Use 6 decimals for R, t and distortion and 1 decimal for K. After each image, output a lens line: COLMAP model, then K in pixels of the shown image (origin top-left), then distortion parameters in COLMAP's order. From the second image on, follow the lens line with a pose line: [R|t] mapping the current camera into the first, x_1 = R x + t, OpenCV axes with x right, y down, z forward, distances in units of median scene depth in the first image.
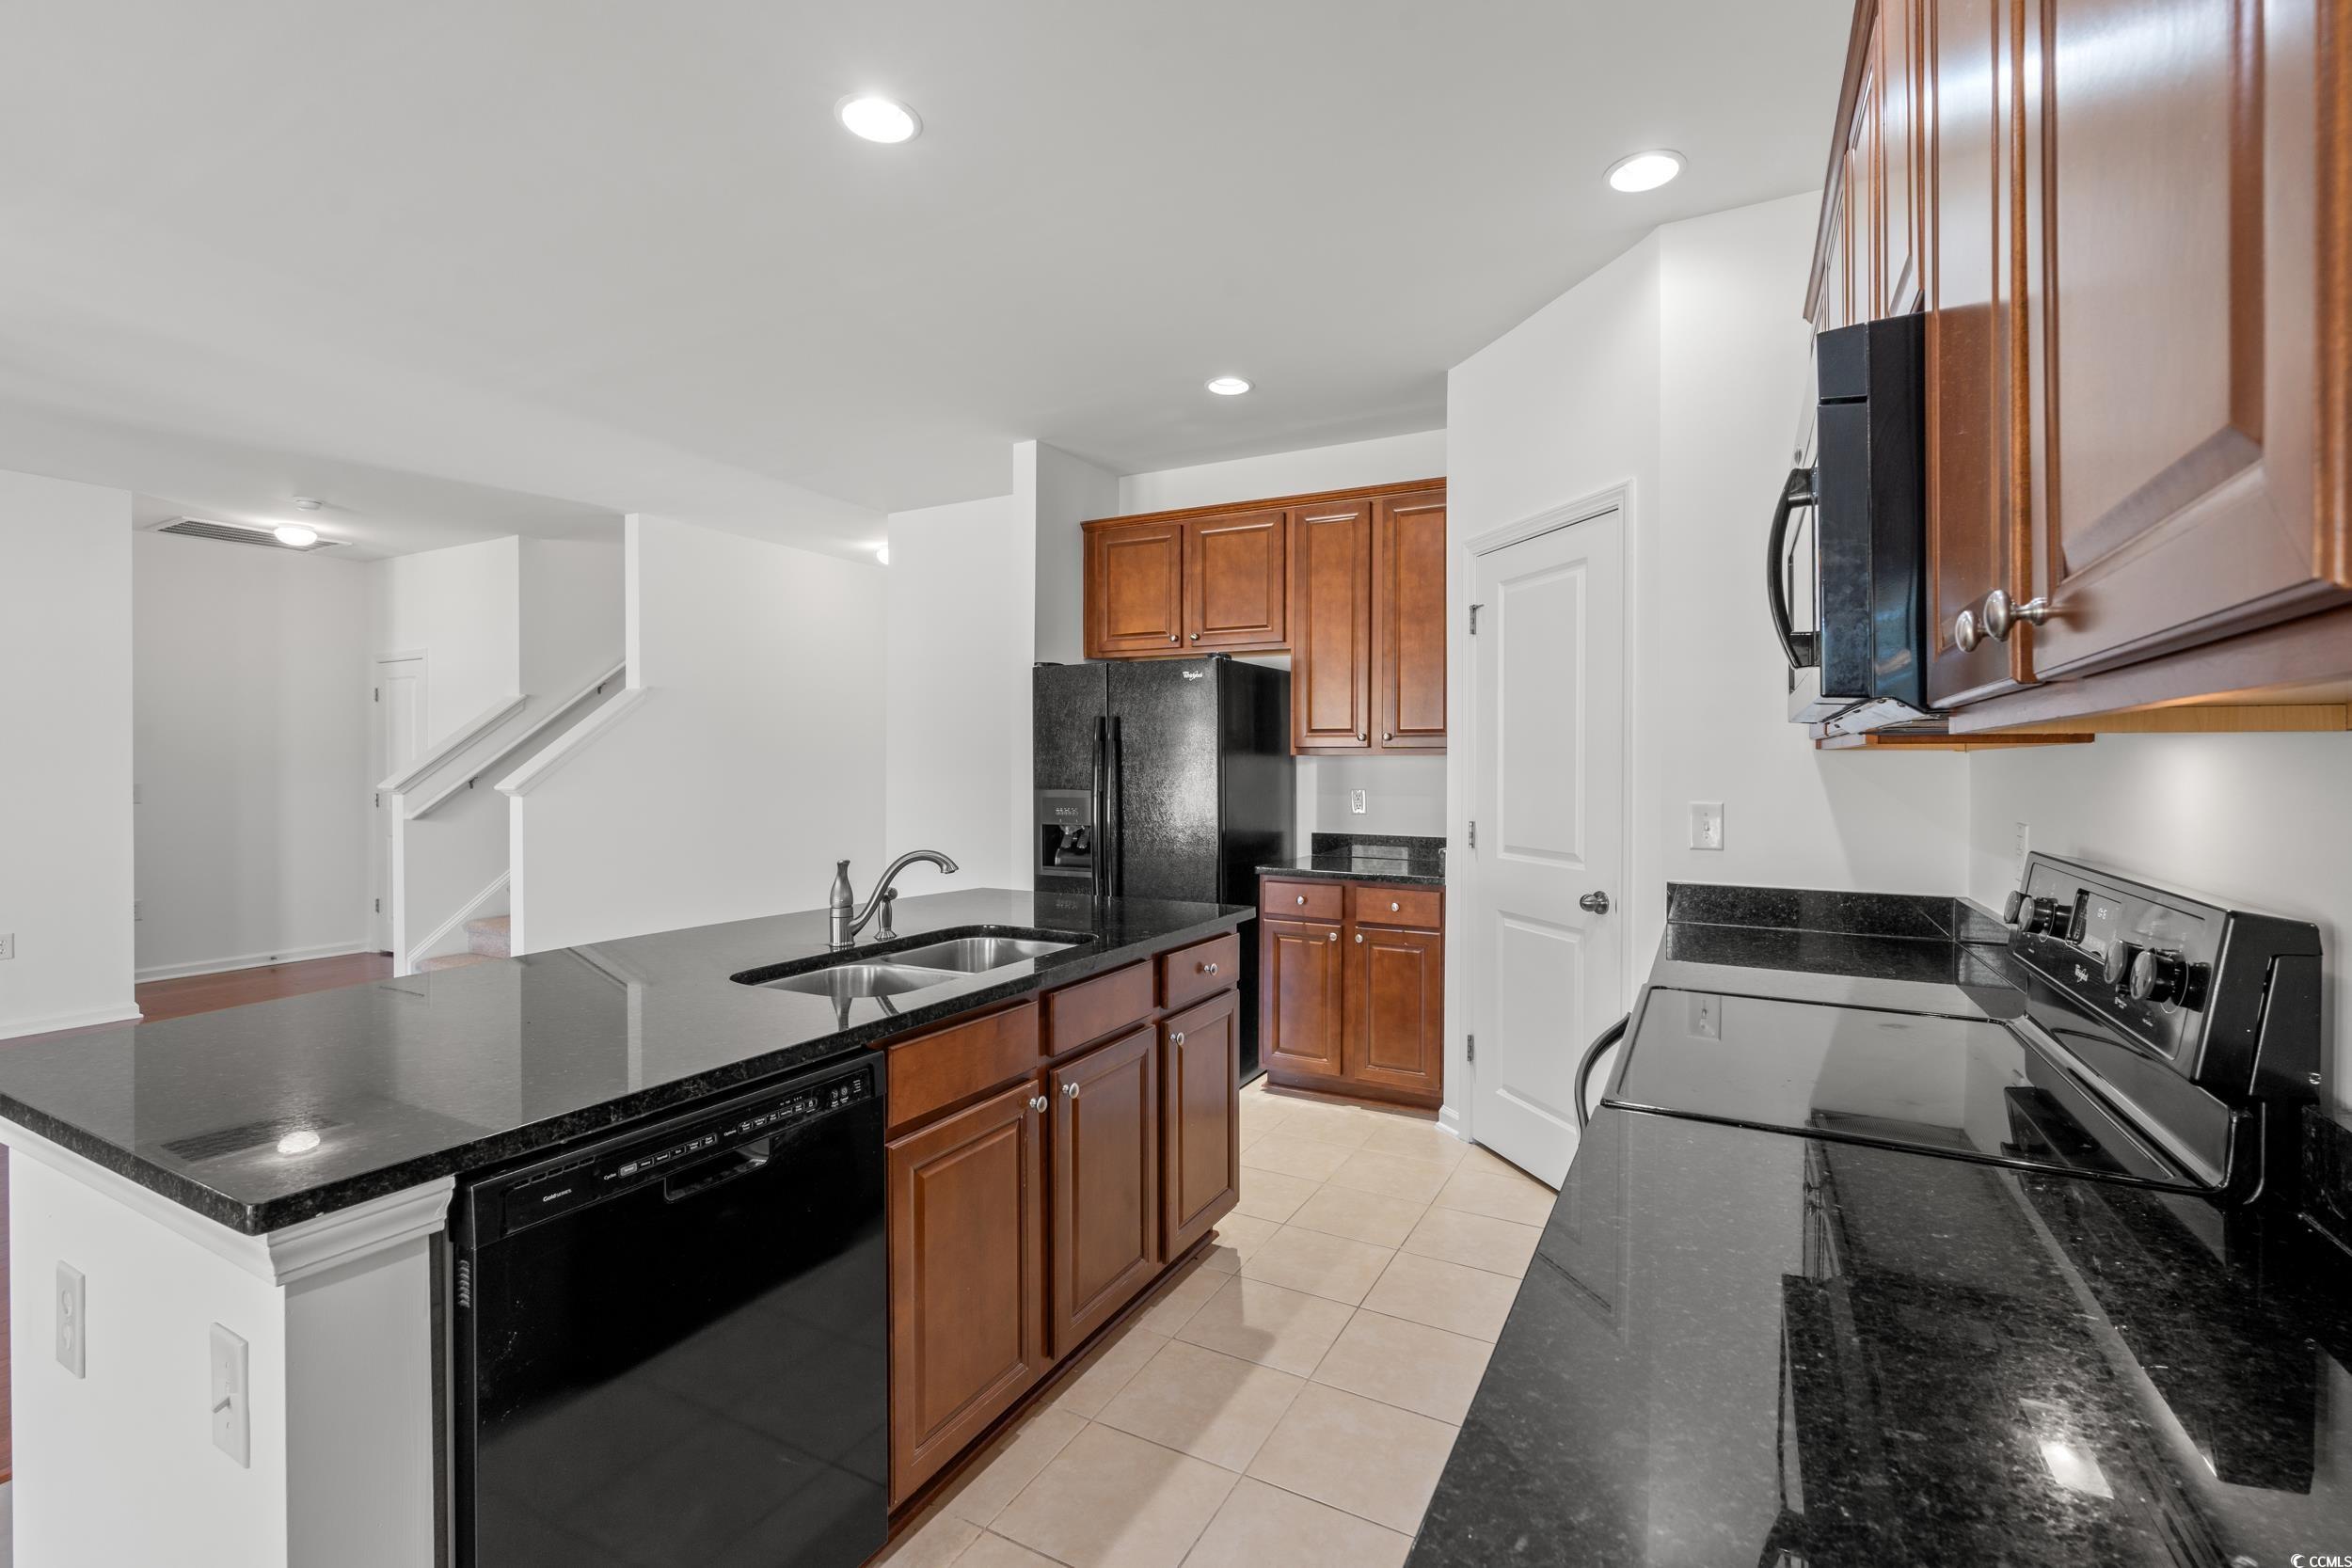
lens RADIAL K [[1031.9, 0, 1172.9], [0, 1031.9, 762.4], [0, 0, 1]] dist [-0.005508, 0.000493]
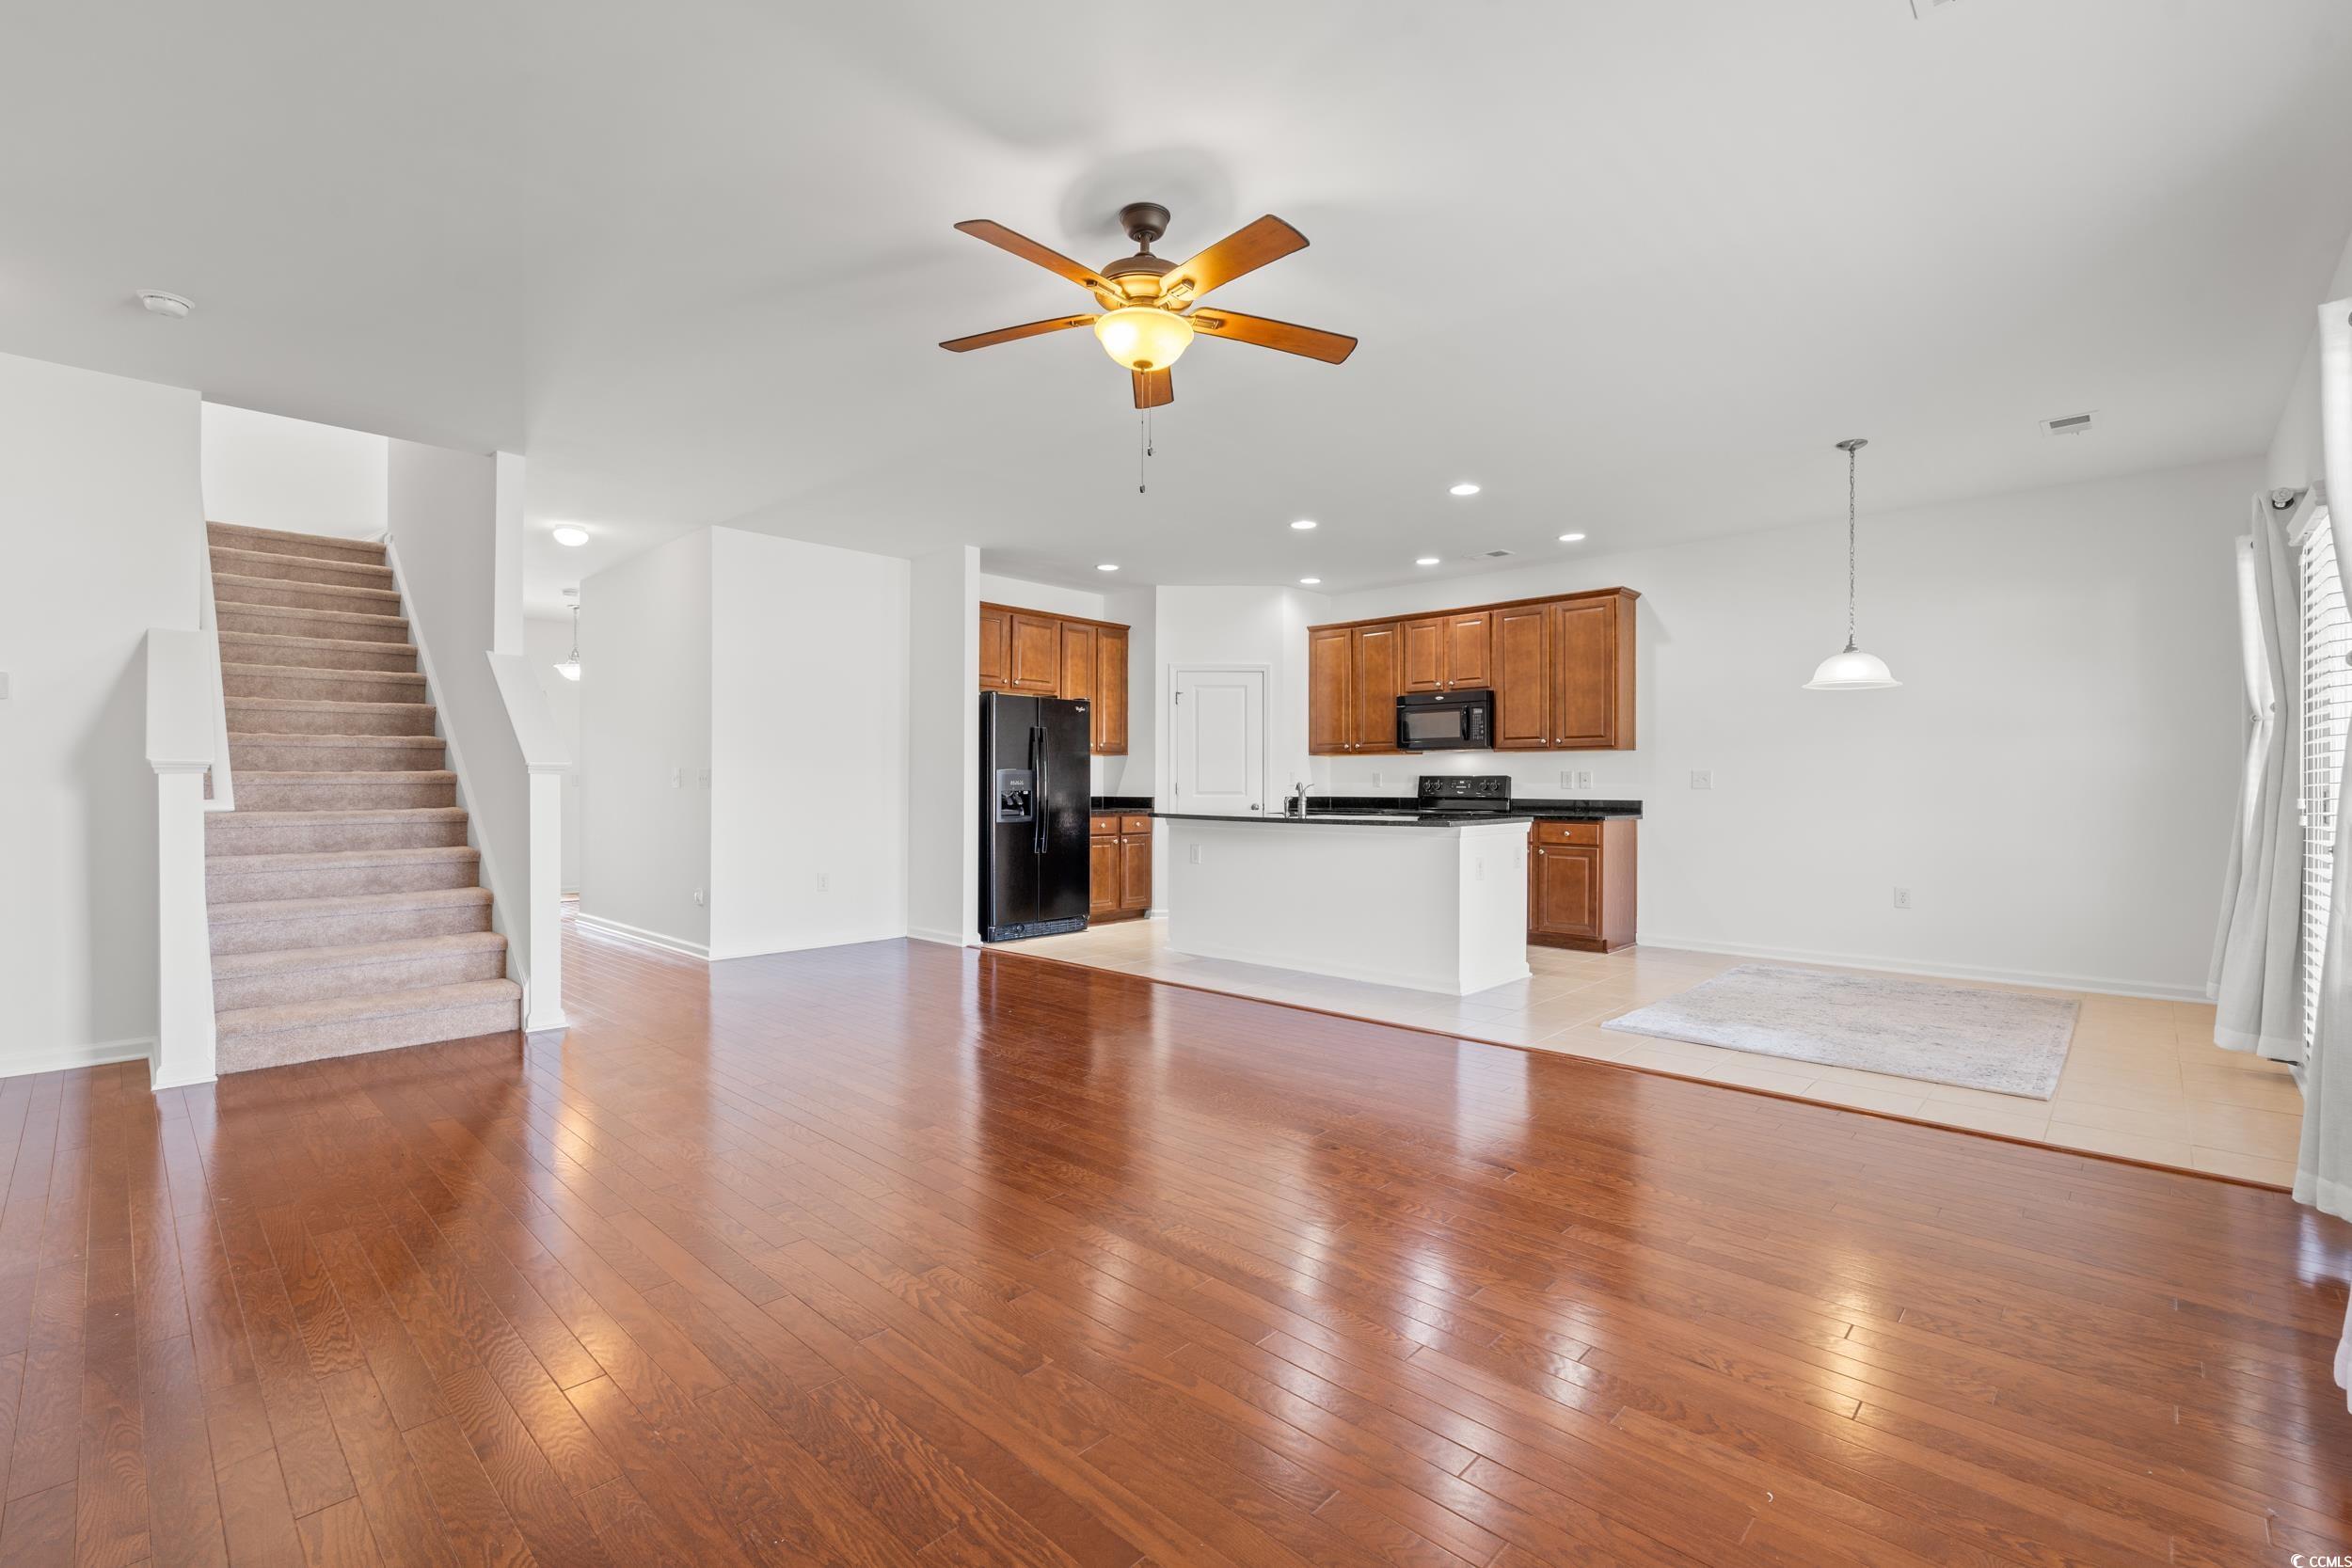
lens RADIAL K [[1031.9, 0, 1171.9], [0, 1031.9, 780.8], [0, 0, 1]] dist [-0.005508, 0.000493]
pose [[0.268361, -0.001389, 0.963317, -1.746772], [-0.002574, 0.999994, 0.002159, 0.040388], [-0.963315, -0.003059, 0.268356, 0.325188]]
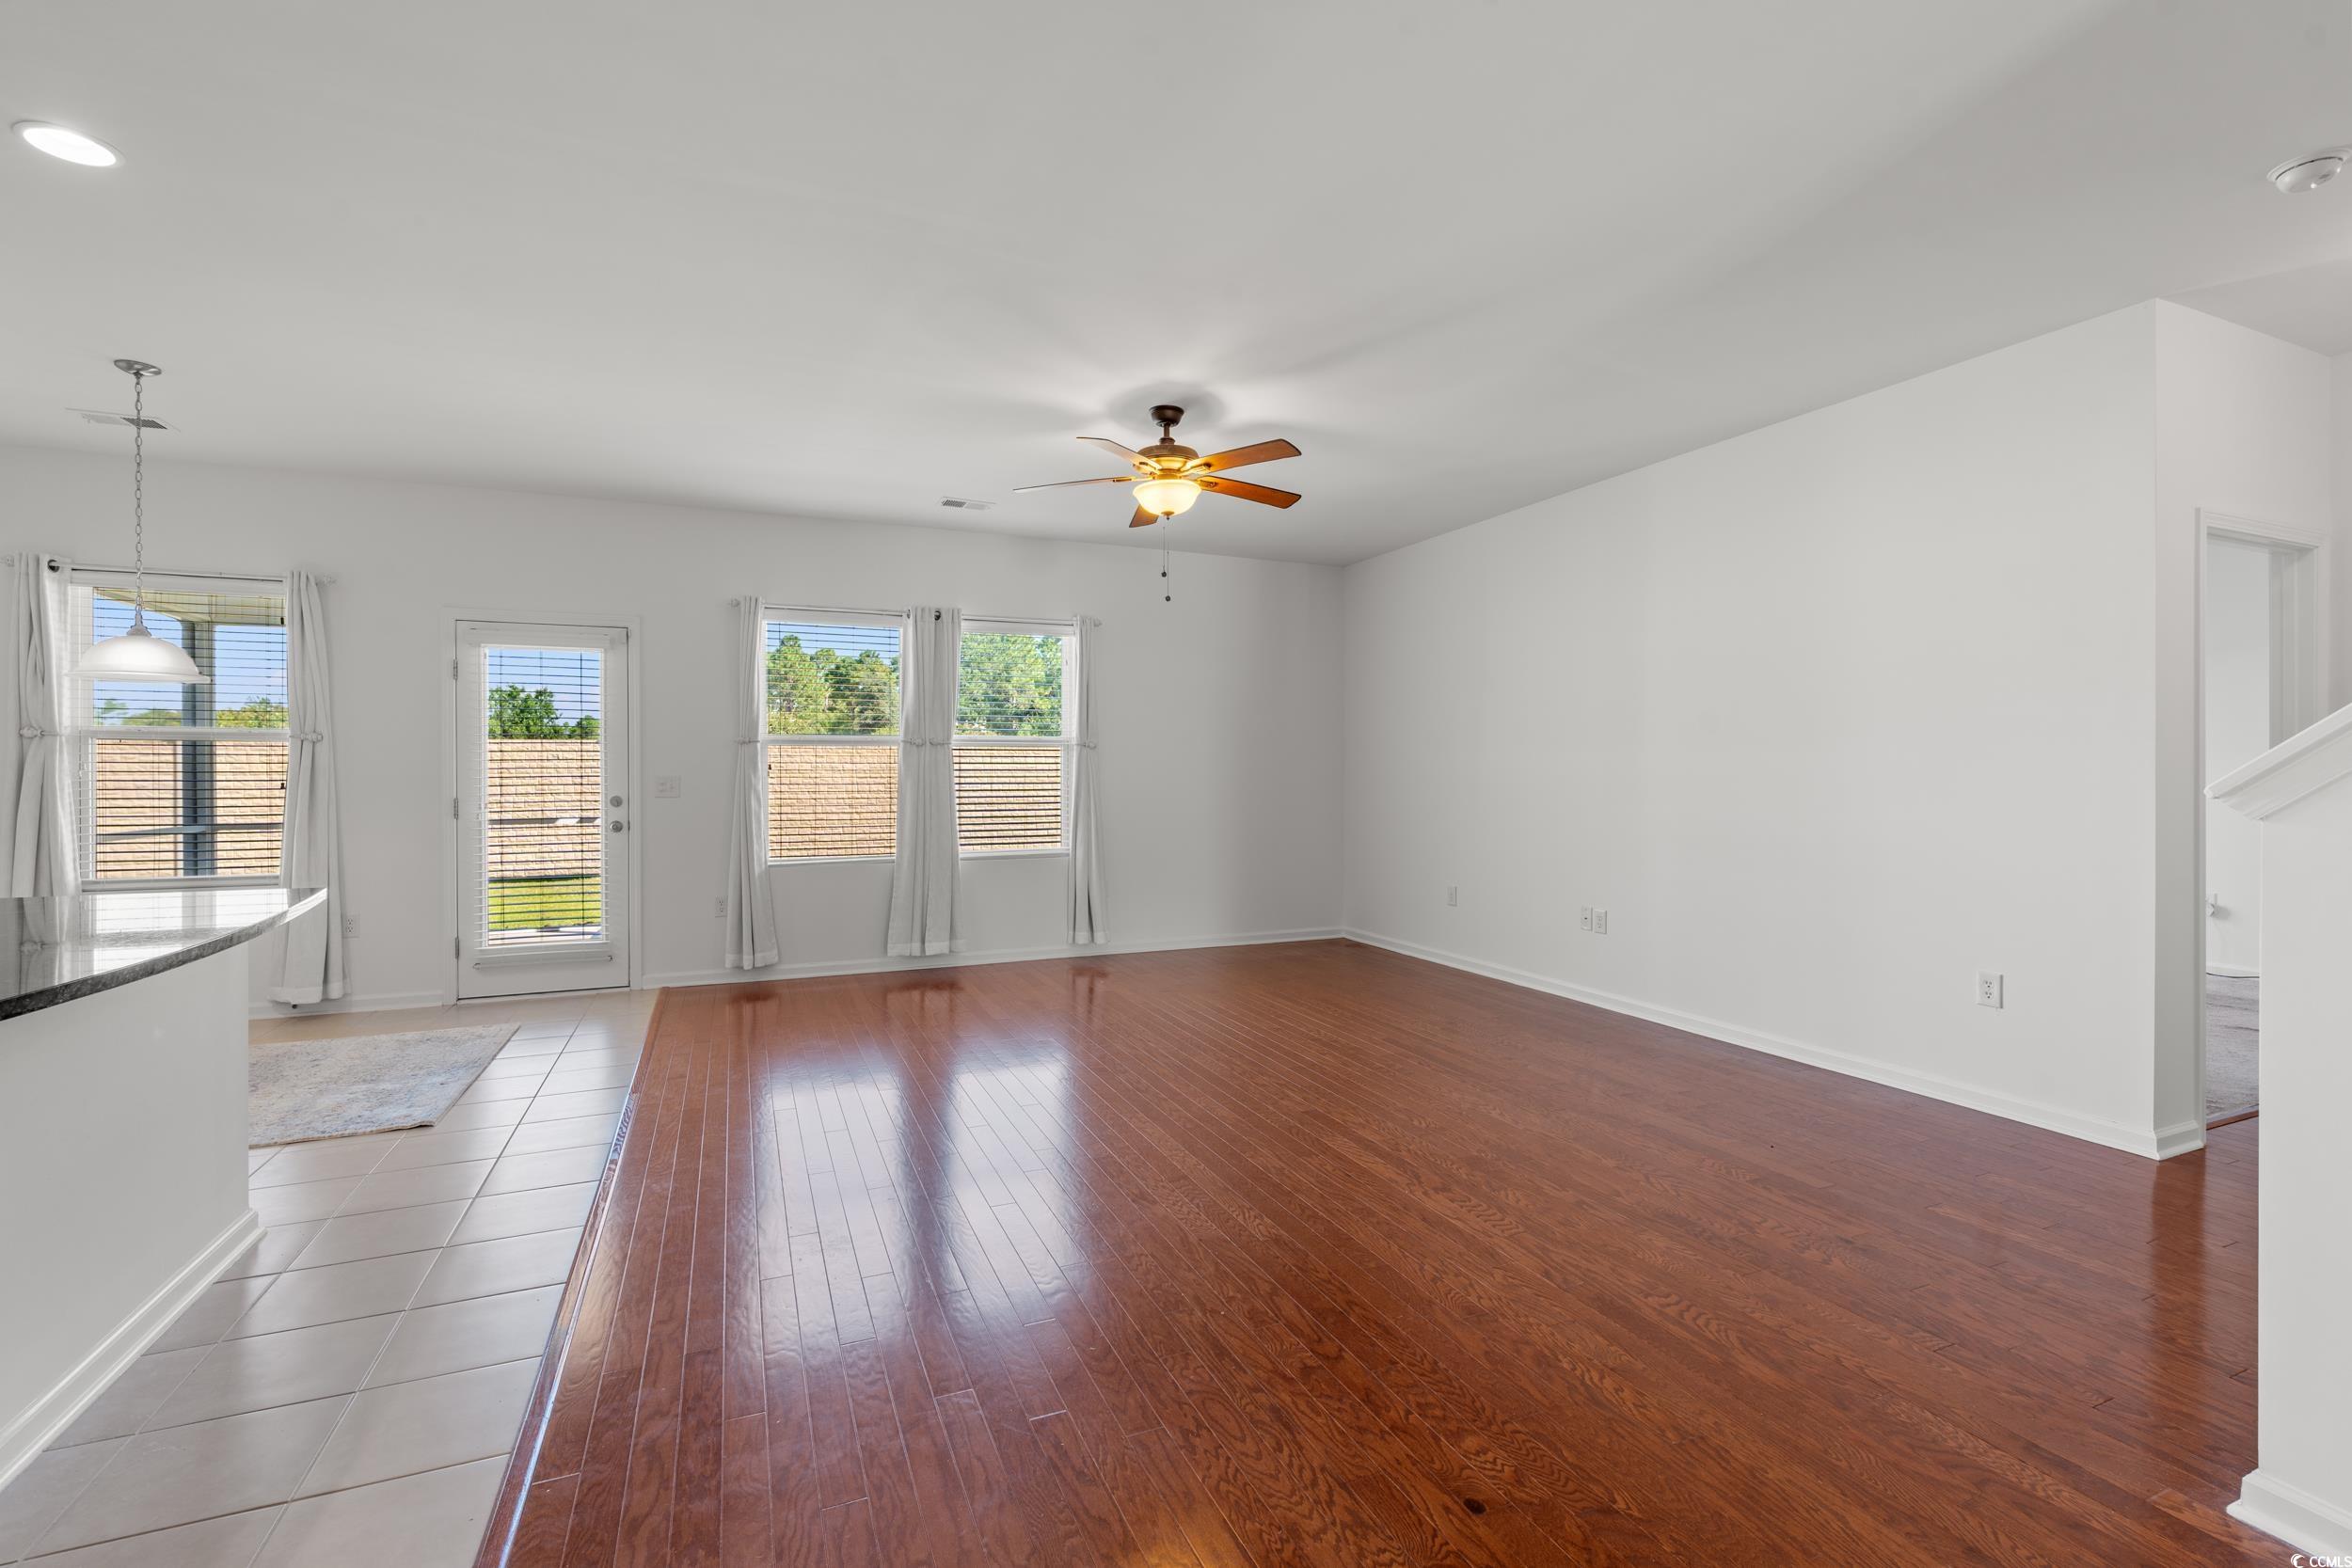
lens RADIAL K [[1031.9, 0, 1184.0], [0, 1031.9, 777.0], [0, 0, 1]] dist [-0.005508, 0.000493]
pose [[-0.619399, 0.000211, -0.785076, -0.223089], [-0.001634, 0.999997, 0.001558, 0.017733], [0.785075, 0.002248, -0.619397, 1.222382]]
